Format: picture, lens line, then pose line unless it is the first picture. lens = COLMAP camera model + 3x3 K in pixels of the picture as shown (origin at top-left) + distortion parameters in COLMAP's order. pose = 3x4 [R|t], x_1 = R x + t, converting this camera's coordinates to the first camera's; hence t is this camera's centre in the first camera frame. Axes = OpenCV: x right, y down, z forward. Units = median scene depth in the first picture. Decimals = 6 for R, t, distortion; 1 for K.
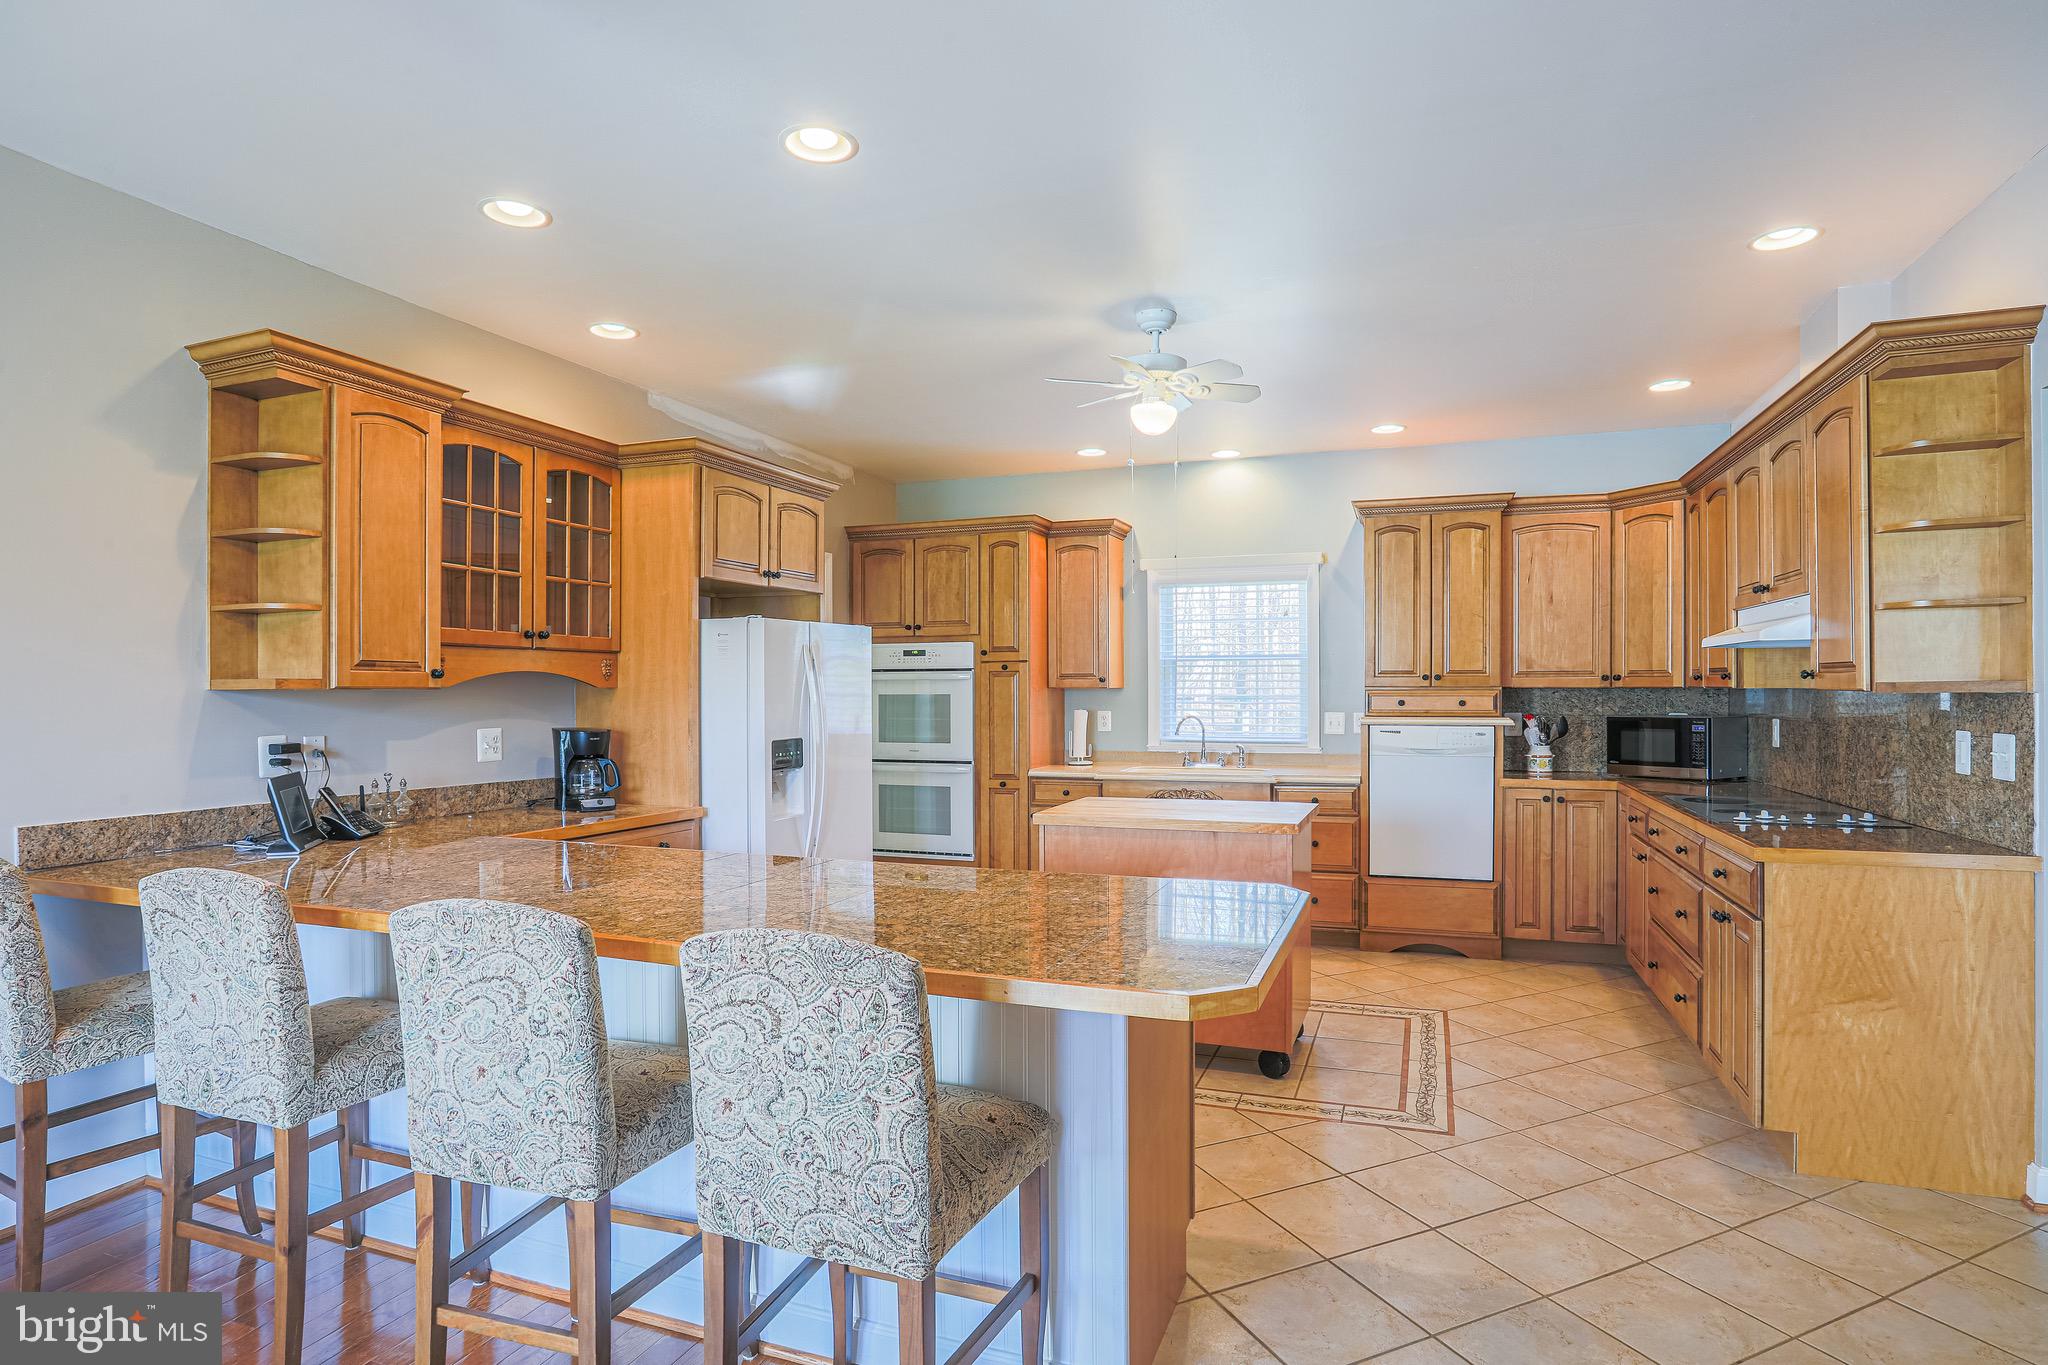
lens RADIAL K [[1031.5, 0, 1024.0], [0, 1031.5, 682.5], [0, 0, 1]] dist [-0.030251, 0.000965]
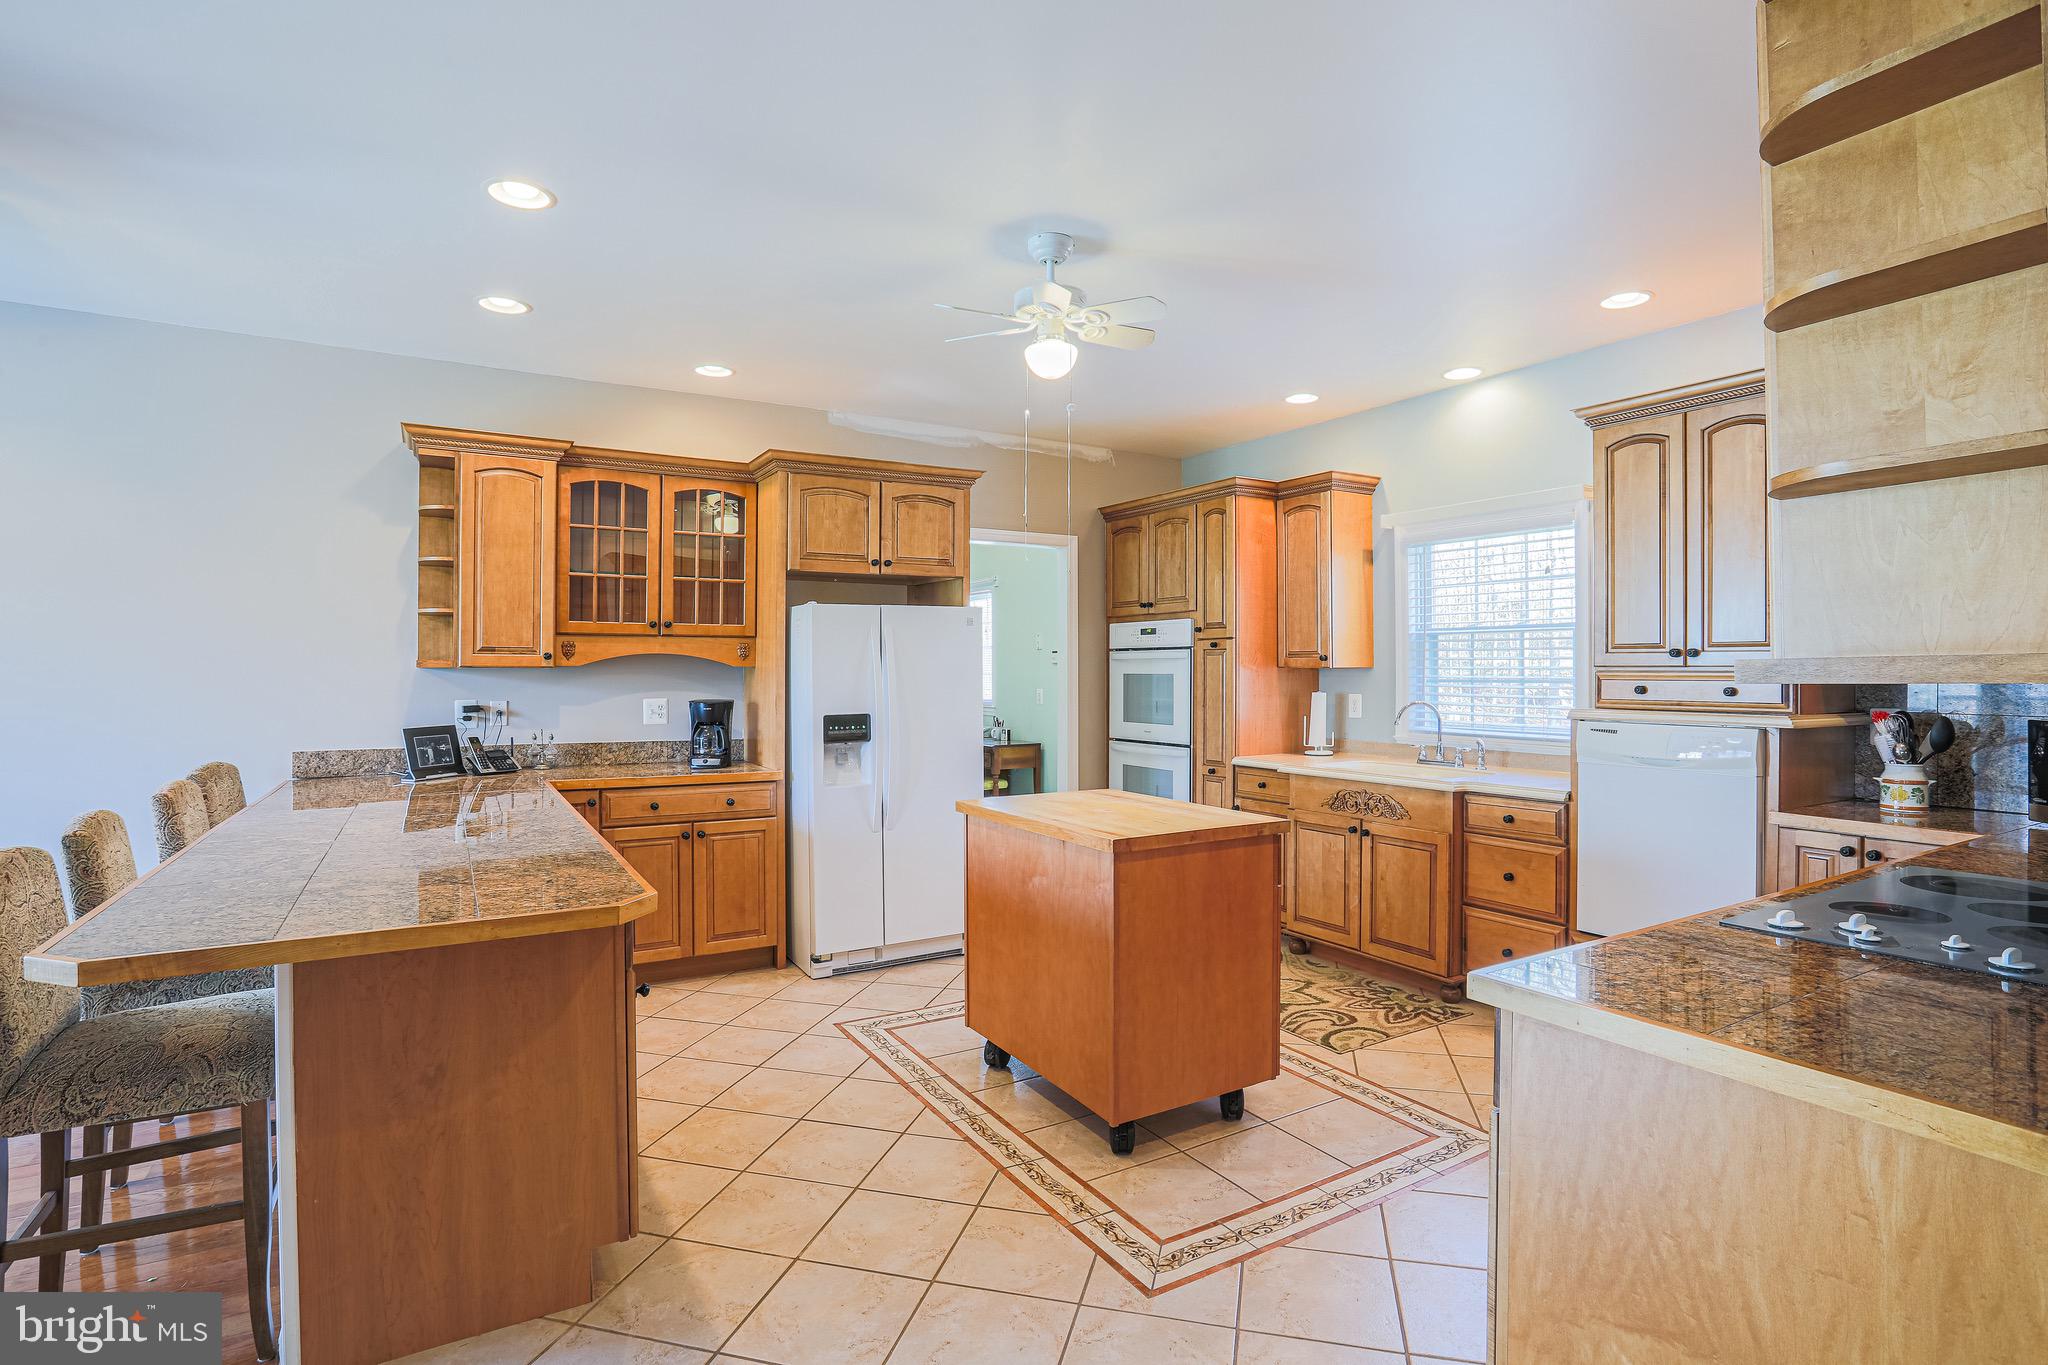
lens RADIAL K [[972.6, 0, 1024.0], [0, 972.6, 659.0], [0, 0, 1]] dist [-0.032535, 0.001049]
pose [[0.795088, -0.003267, -0.606485, 0.552794], [0.001879, 0.999994, -0.002924, 0.000099], [0.606491, 0.001186, 0.795089, 0.301601]]
